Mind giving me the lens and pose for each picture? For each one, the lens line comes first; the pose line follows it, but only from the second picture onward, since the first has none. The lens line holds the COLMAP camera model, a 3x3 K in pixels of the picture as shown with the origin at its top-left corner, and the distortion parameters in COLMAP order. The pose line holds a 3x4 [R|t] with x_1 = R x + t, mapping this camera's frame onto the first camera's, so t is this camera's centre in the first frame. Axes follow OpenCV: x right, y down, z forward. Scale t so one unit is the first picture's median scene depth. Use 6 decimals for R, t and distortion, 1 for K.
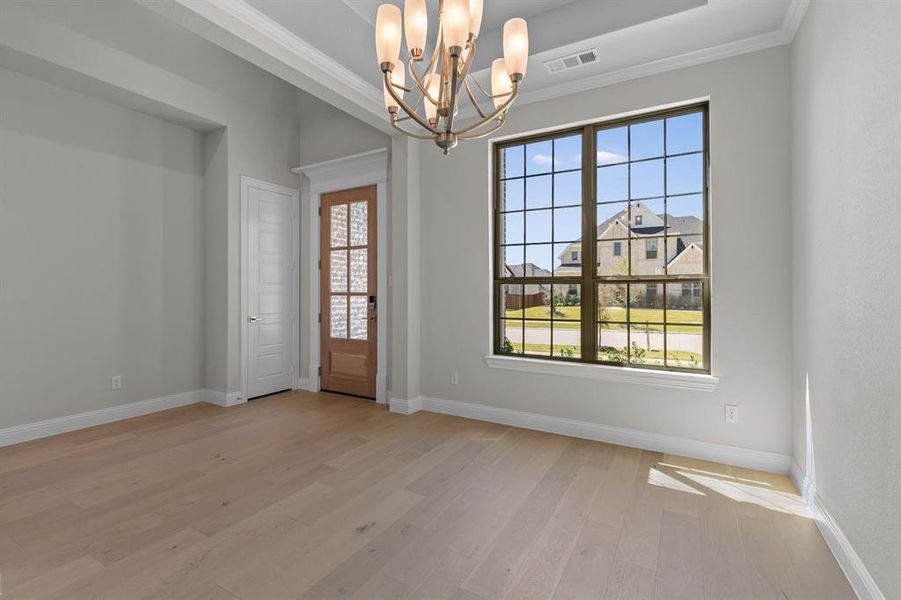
lens RADIAL K [[428.2, 0, 446.3], [0, 428.2, 298.5], [0, 0, 1]] dist [-0.000745, -0.000276]
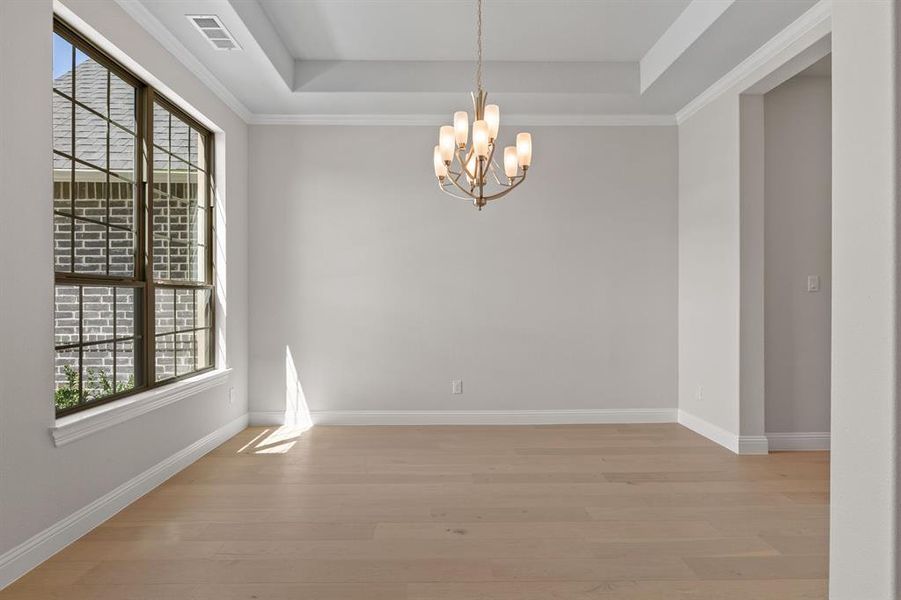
lens RADIAL K [[428.2, 0, 446.3], [0, 428.2, 298.5], [0, 0, 1]] dist [-0.000745, -0.000276]
pose [[-0.531659, -0.000408, 0.846959, -0.813336], [0.004275, 0.999986, 0.003166, -0.025604], [-0.846948, 0.005304, -0.531649, 1.212031]]
